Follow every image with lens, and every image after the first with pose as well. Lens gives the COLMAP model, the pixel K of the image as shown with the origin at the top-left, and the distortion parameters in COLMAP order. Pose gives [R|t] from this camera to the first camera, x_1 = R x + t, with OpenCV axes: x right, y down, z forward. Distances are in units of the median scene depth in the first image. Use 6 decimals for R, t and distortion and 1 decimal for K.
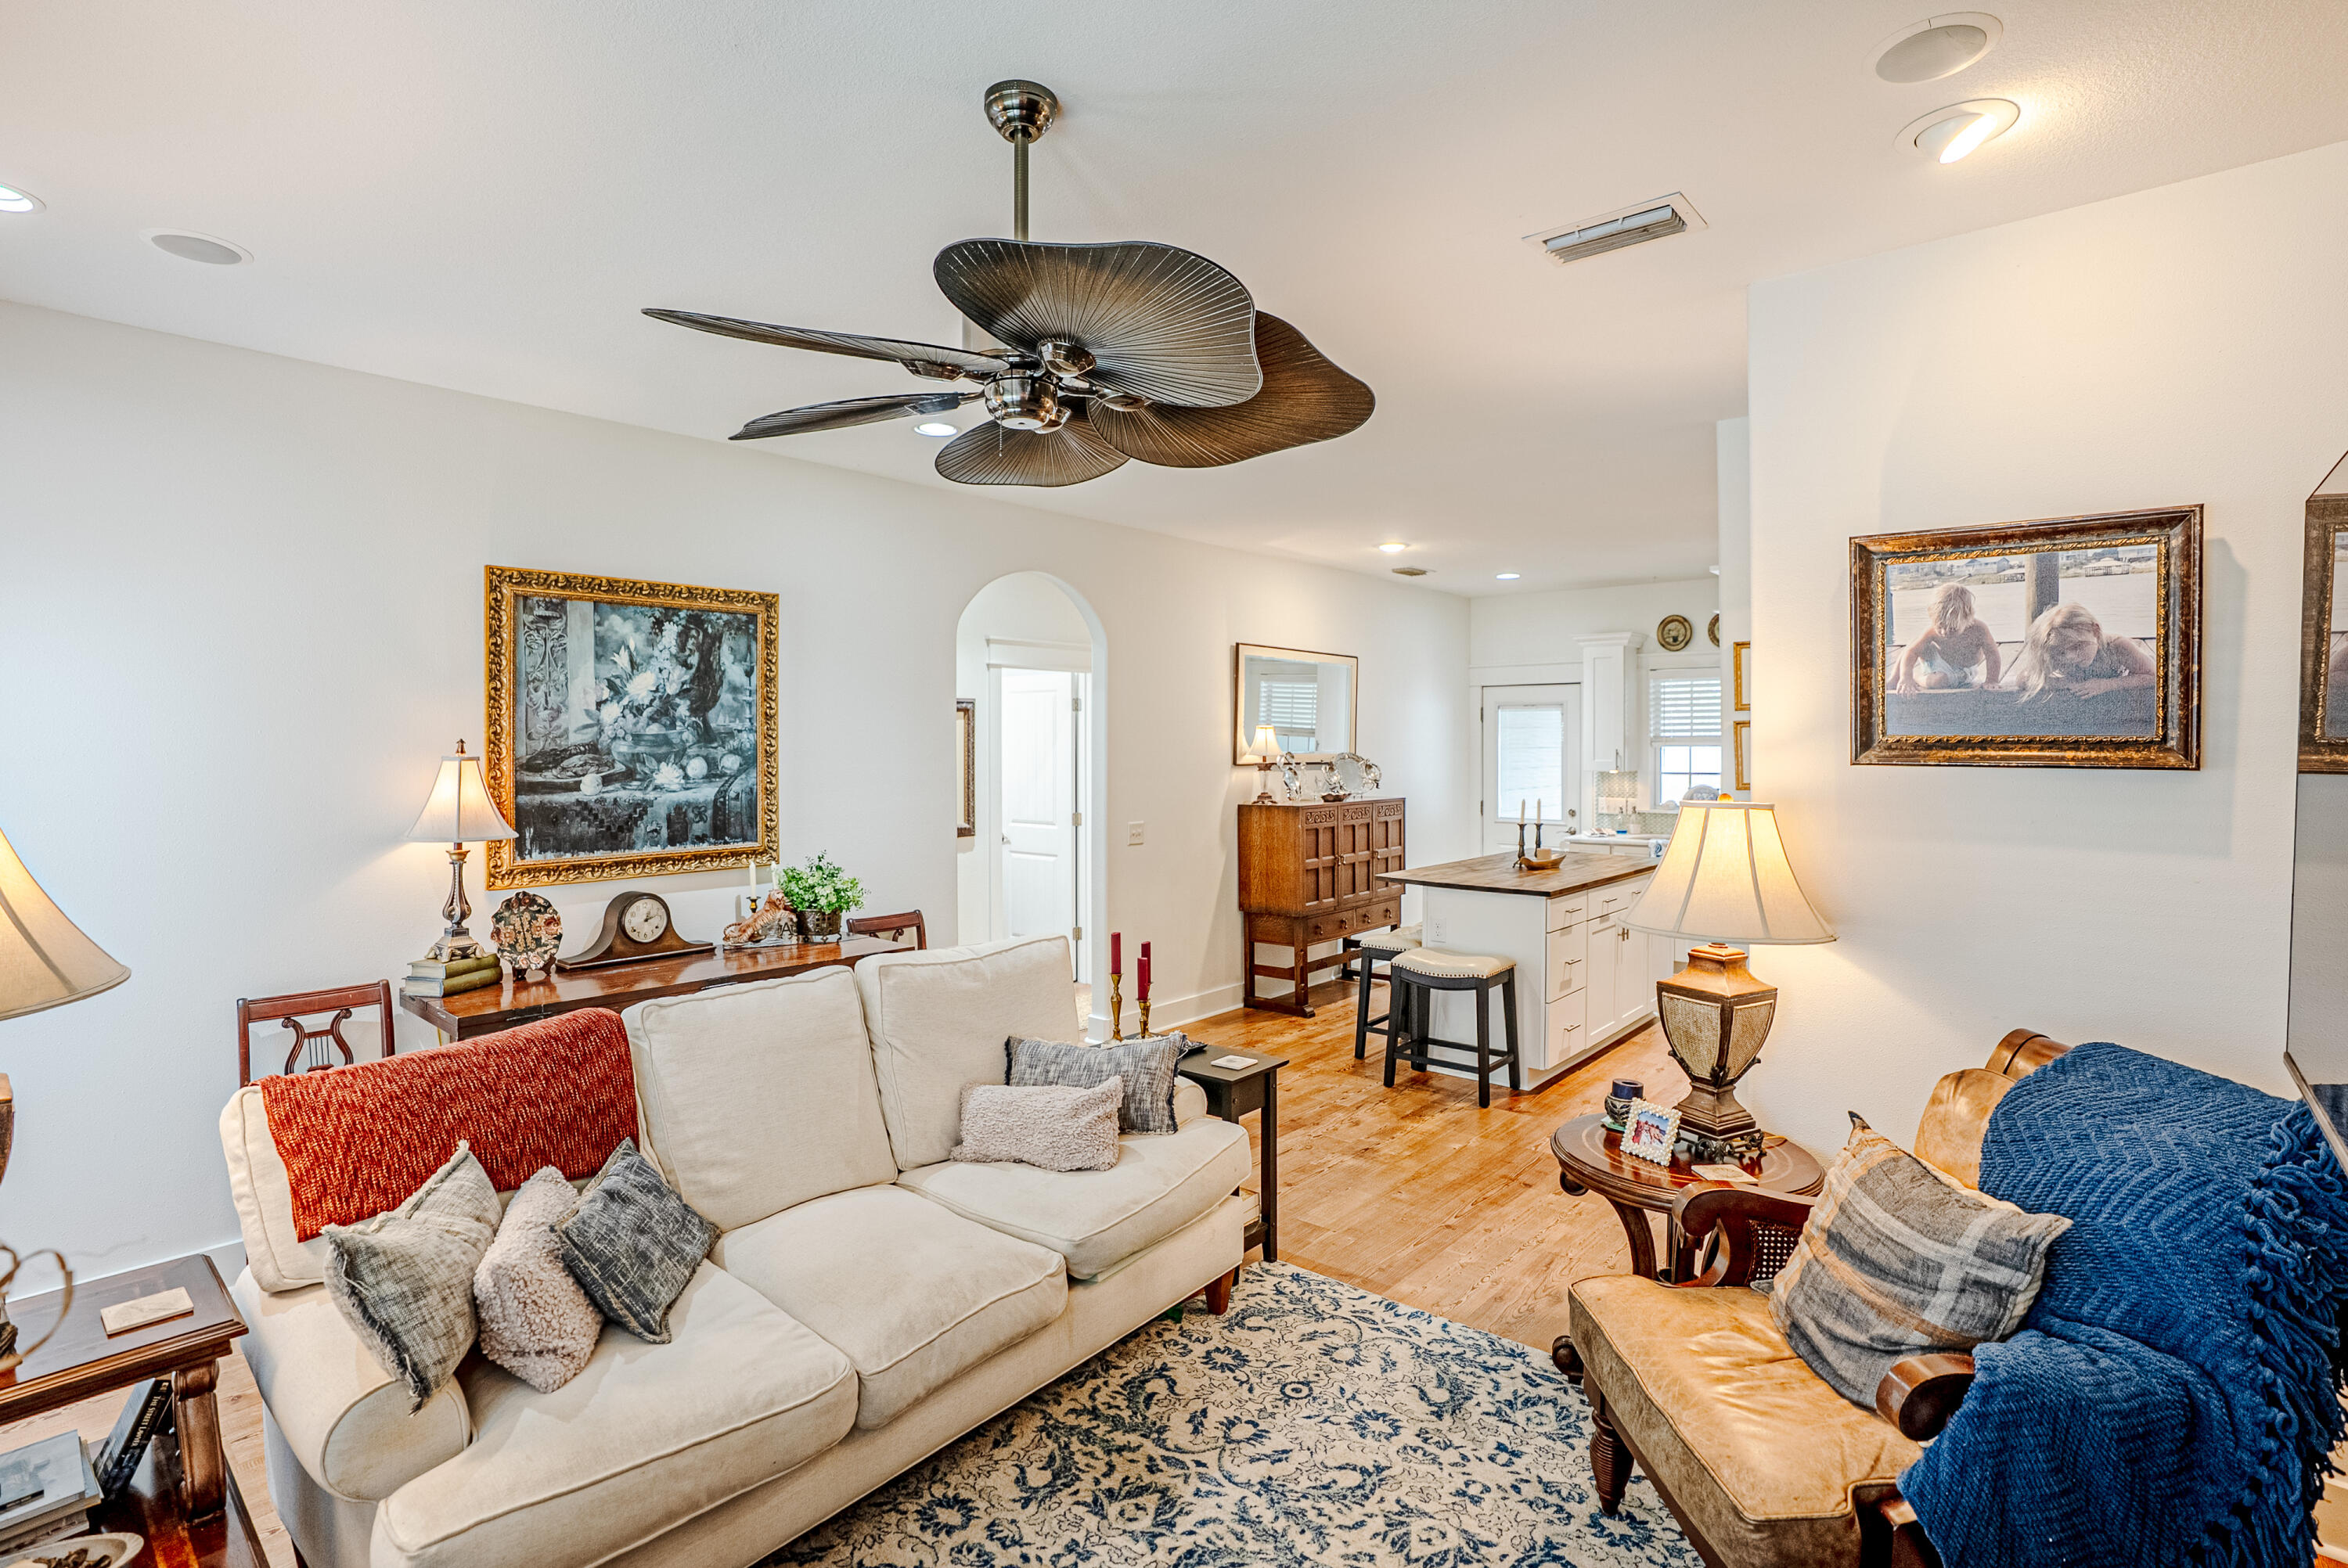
lens RADIAL K [[1150.2, 0, 1198.0], [0, 1150.2, 750.8], [0, 0, 1]] dist [-0.032113, 0.004194]
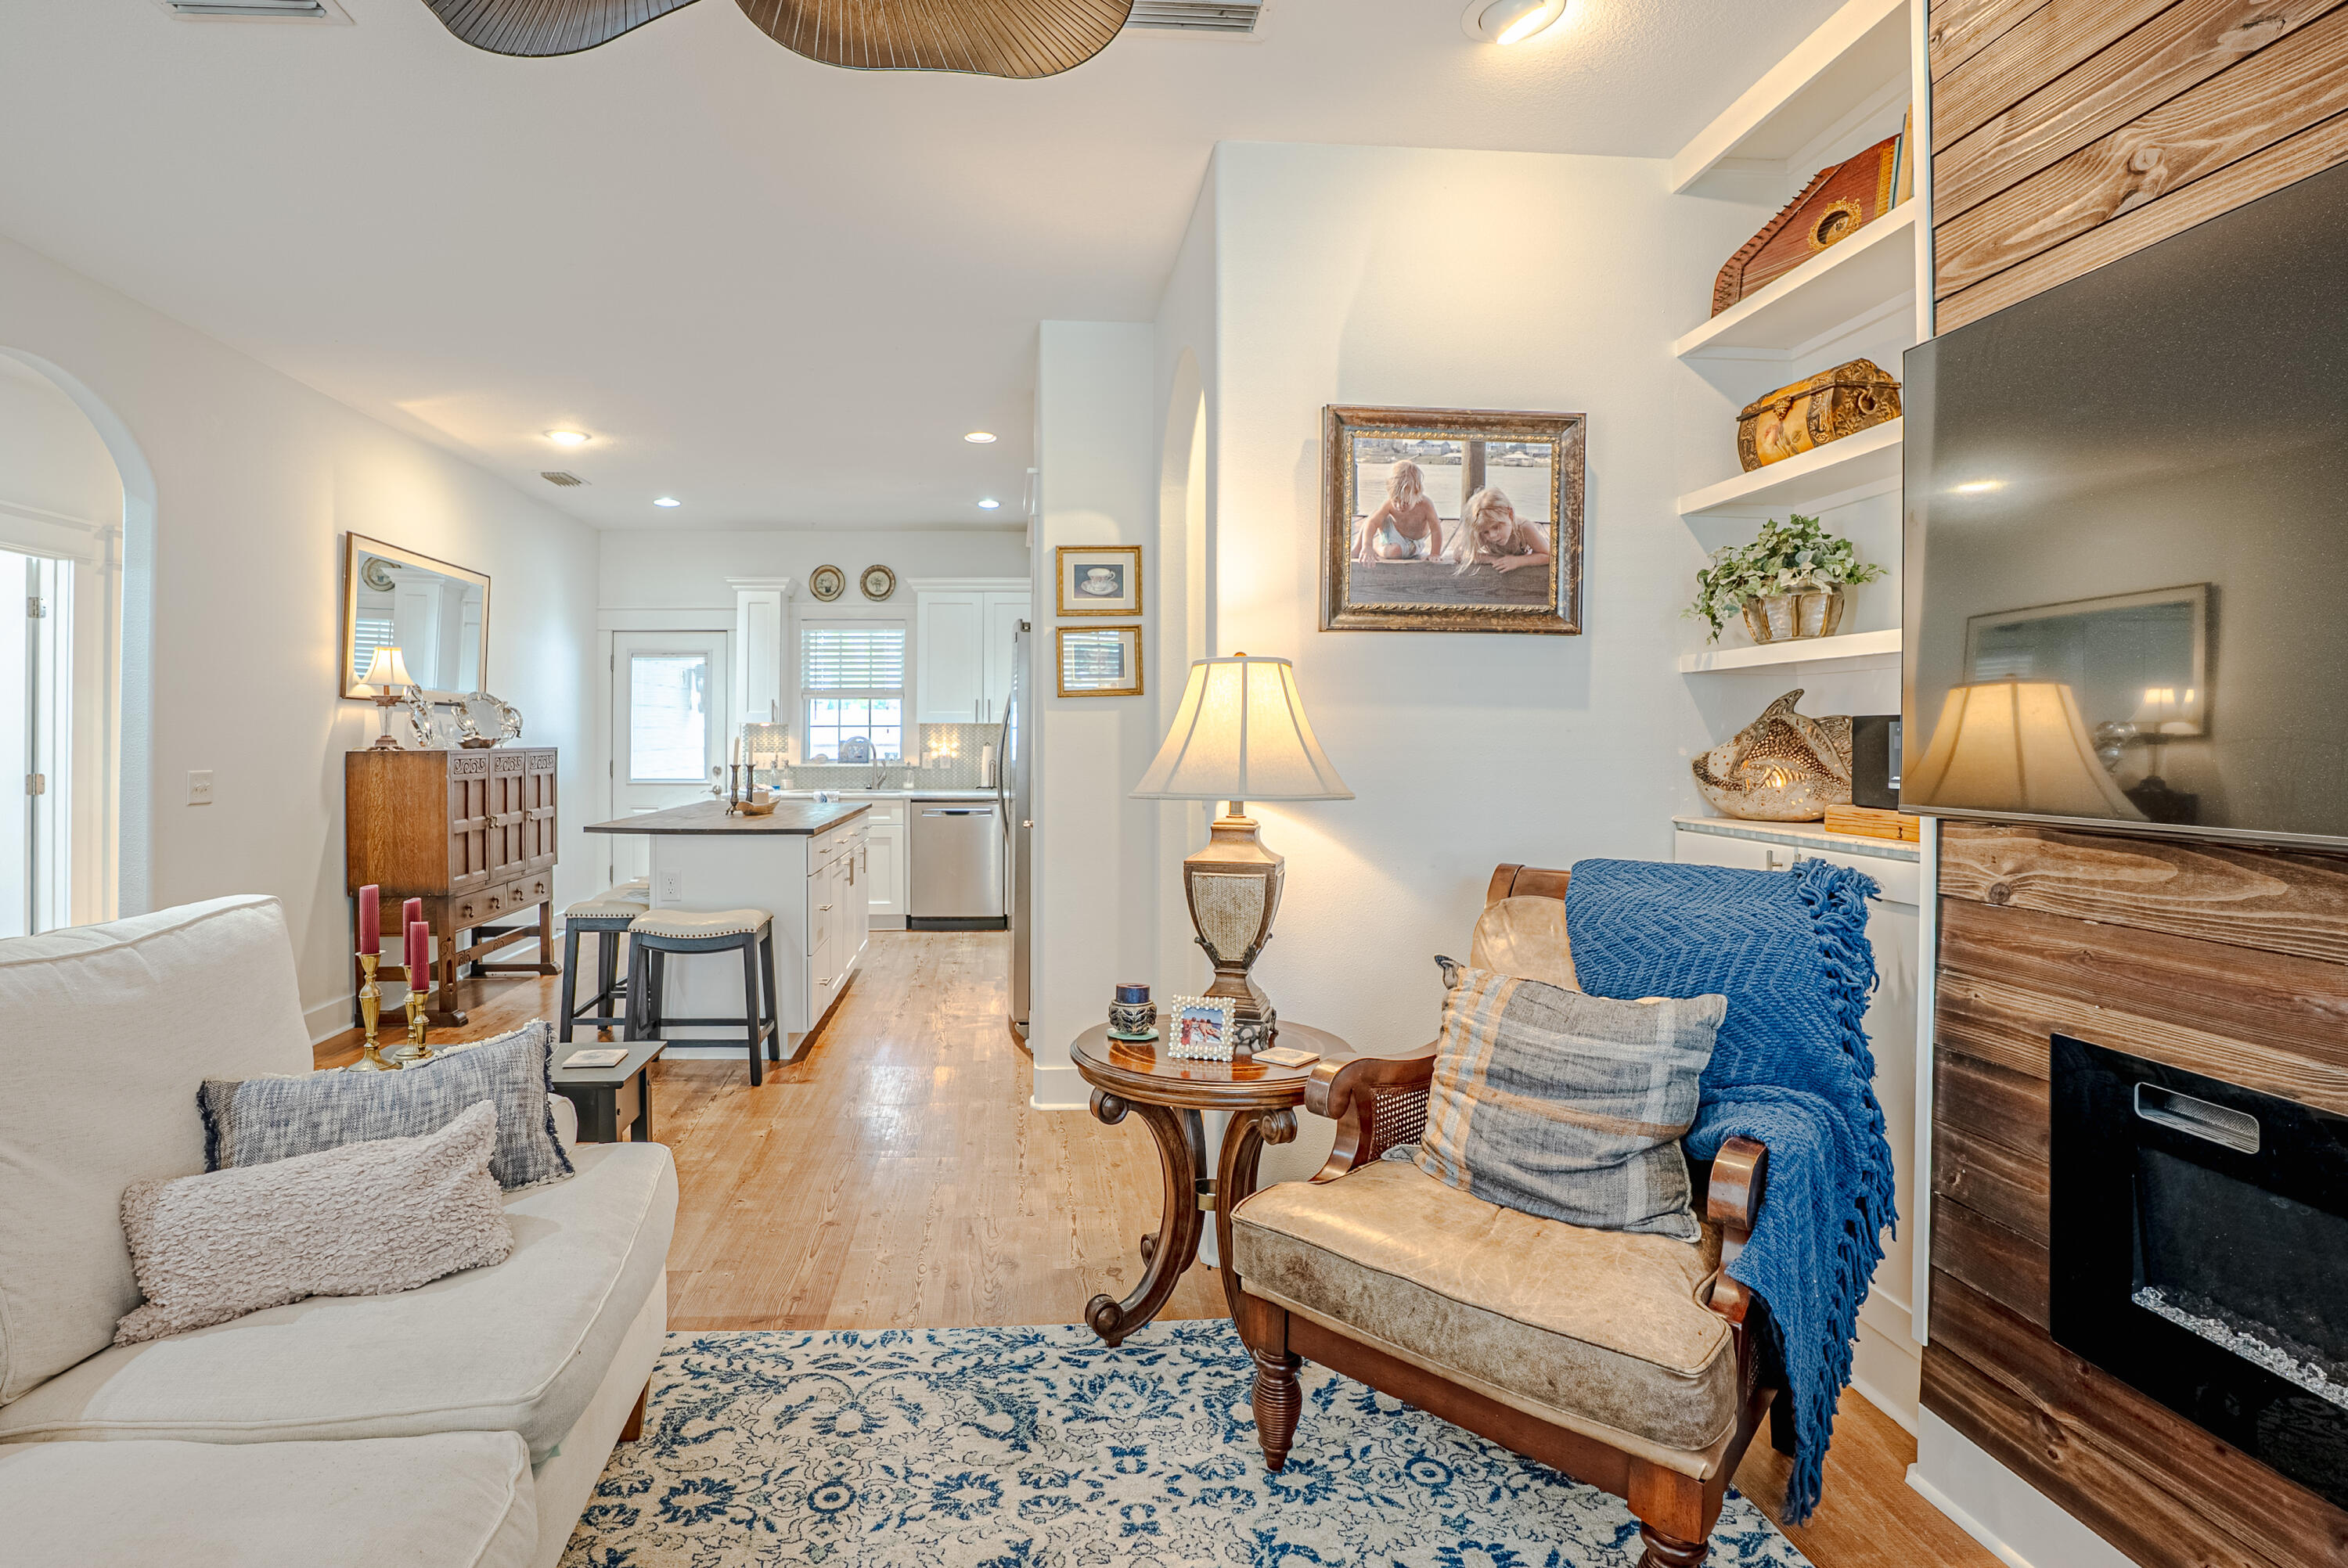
lens RADIAL K [[1134.2, 0, 1082.1], [0, 1134.2, 728.5], [0, 0, 1]] dist [-0.048640, 0.006547]
pose [[0.730581, 0.007517, 0.682784, -0.196727], [0.004153, 0.999872, -0.015452, 0.083964], [-0.682813, 0.014125, 0.730457, 0.306401]]
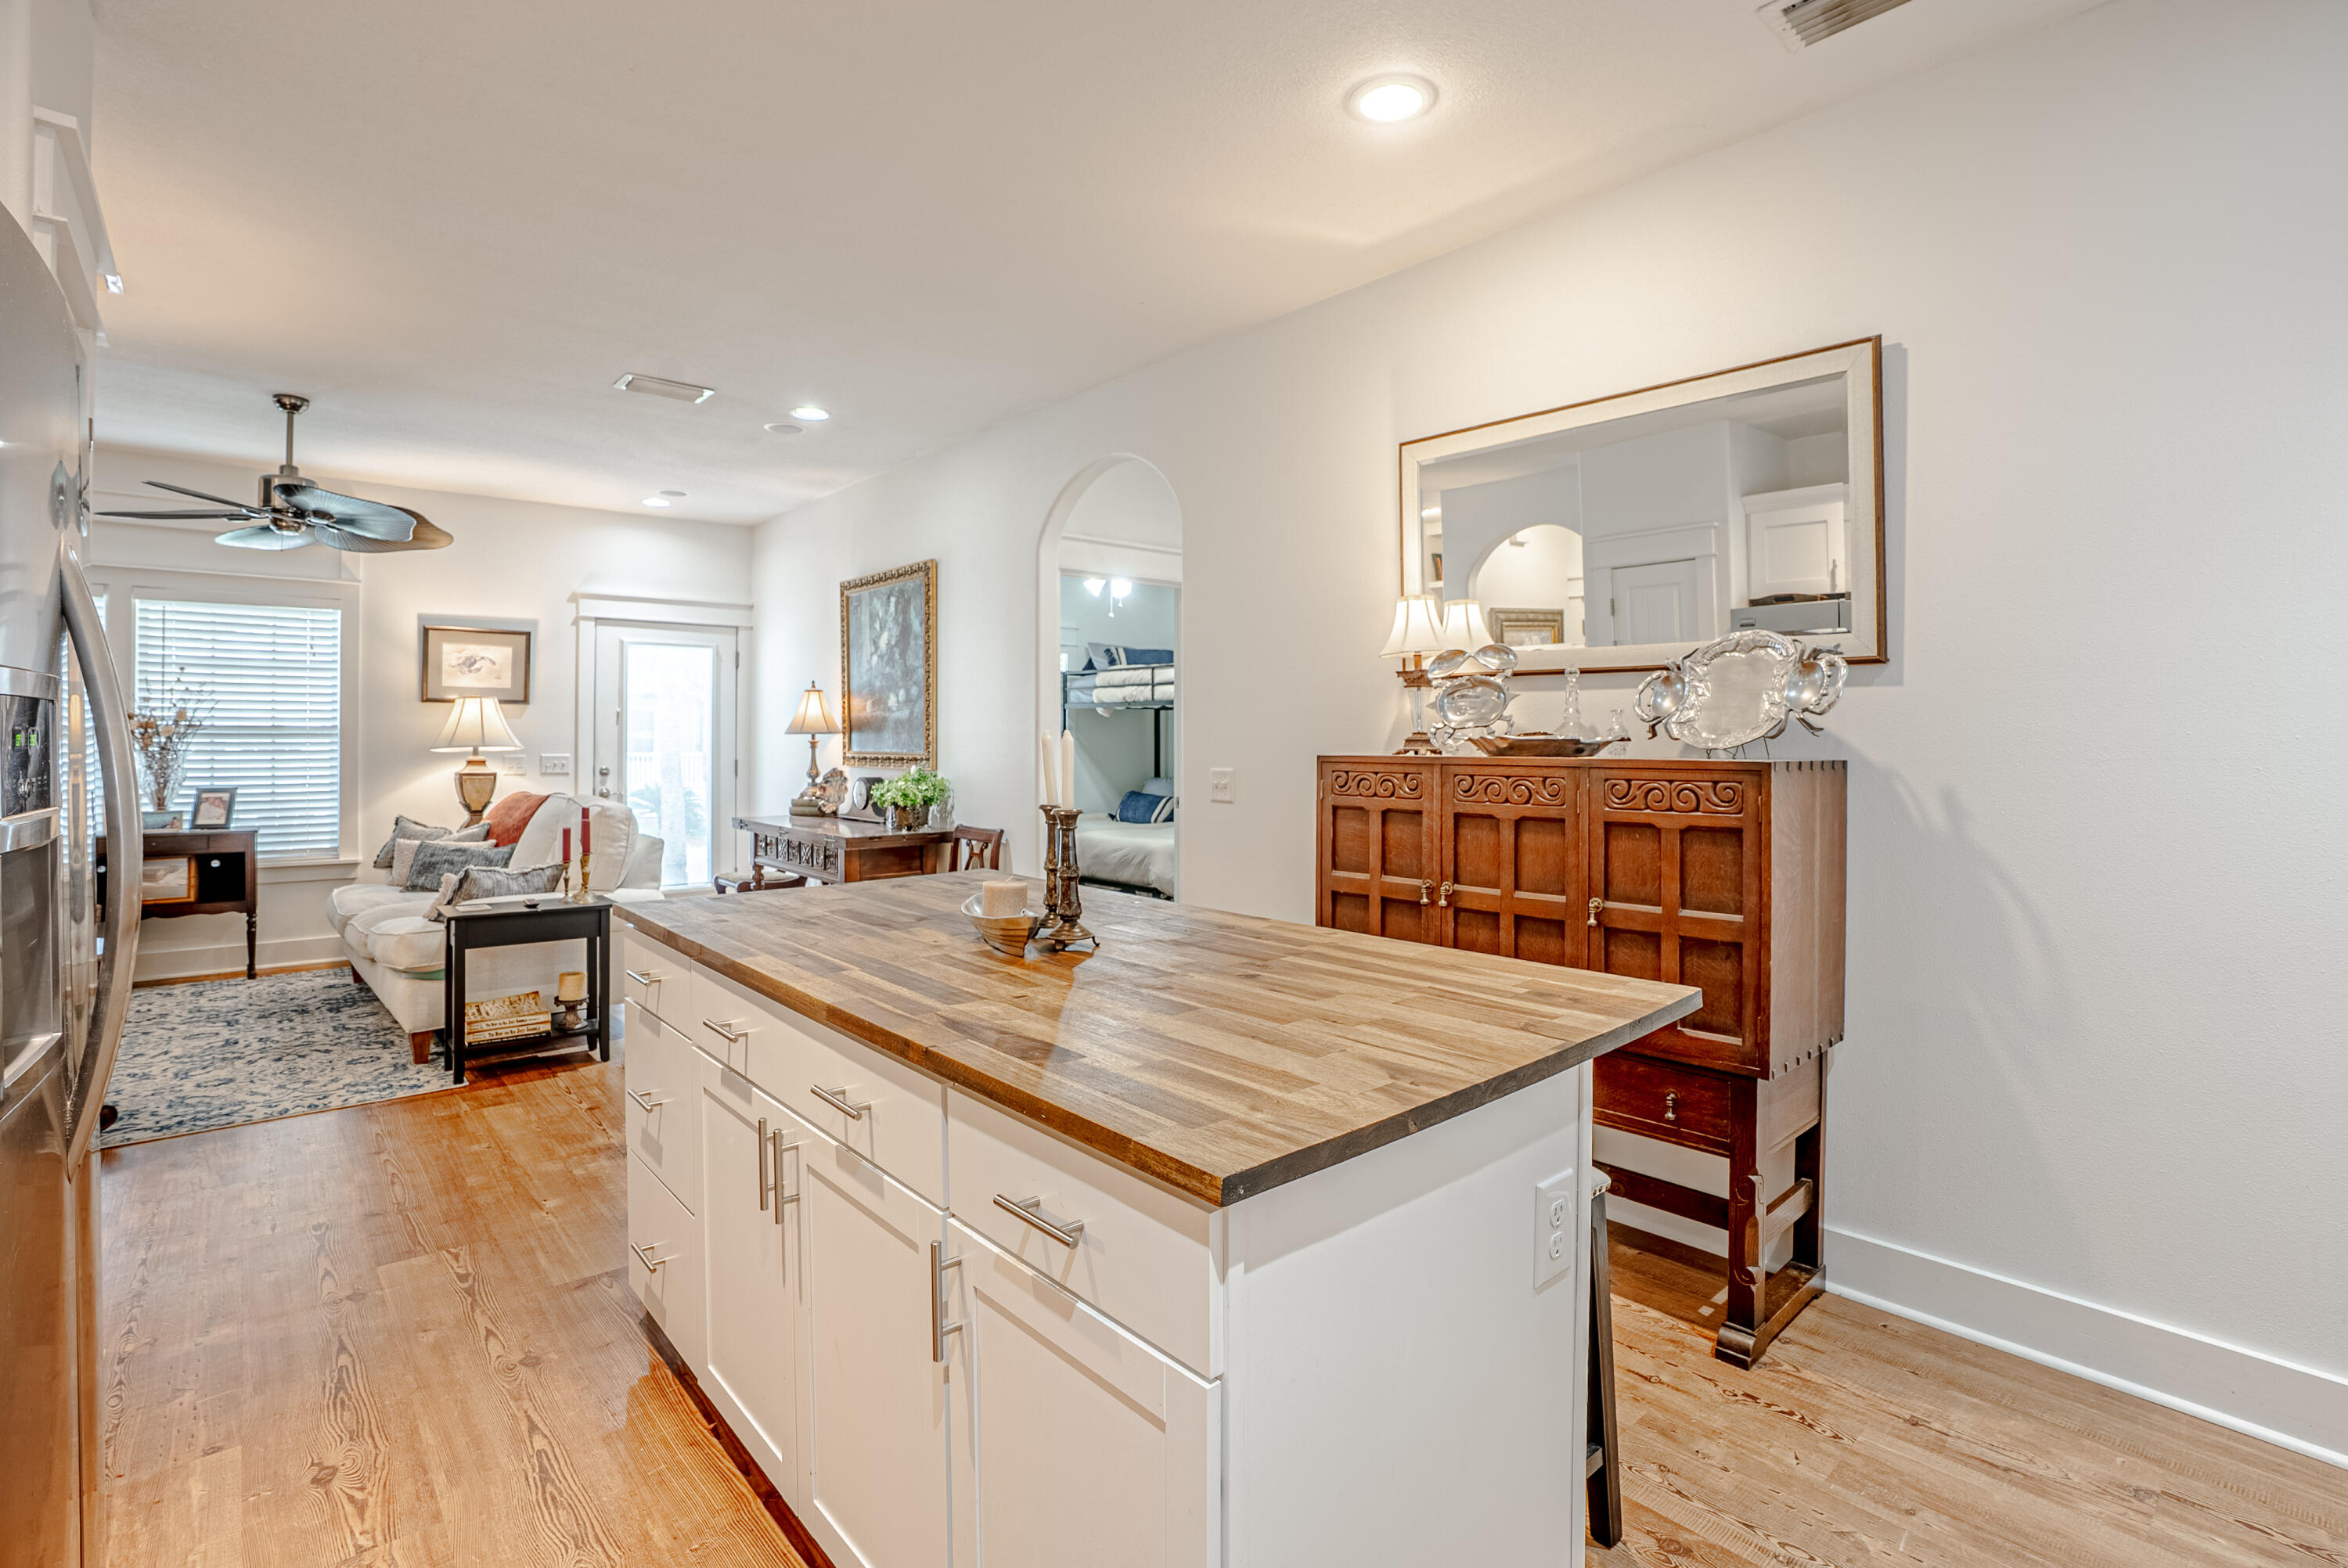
lens RADIAL K [[1111.3, 0, 1175.6], [0, 1111.3, 730.3], [0, 0, 1]] dist [-0.063271, 0.020683]
pose [[-0.163815, -0.004580, -0.986480, 1.004955], [-0.008763, 0.999957, -0.003187, 0.070030], [0.986452, 0.008122, -0.163848, 1.829018]]
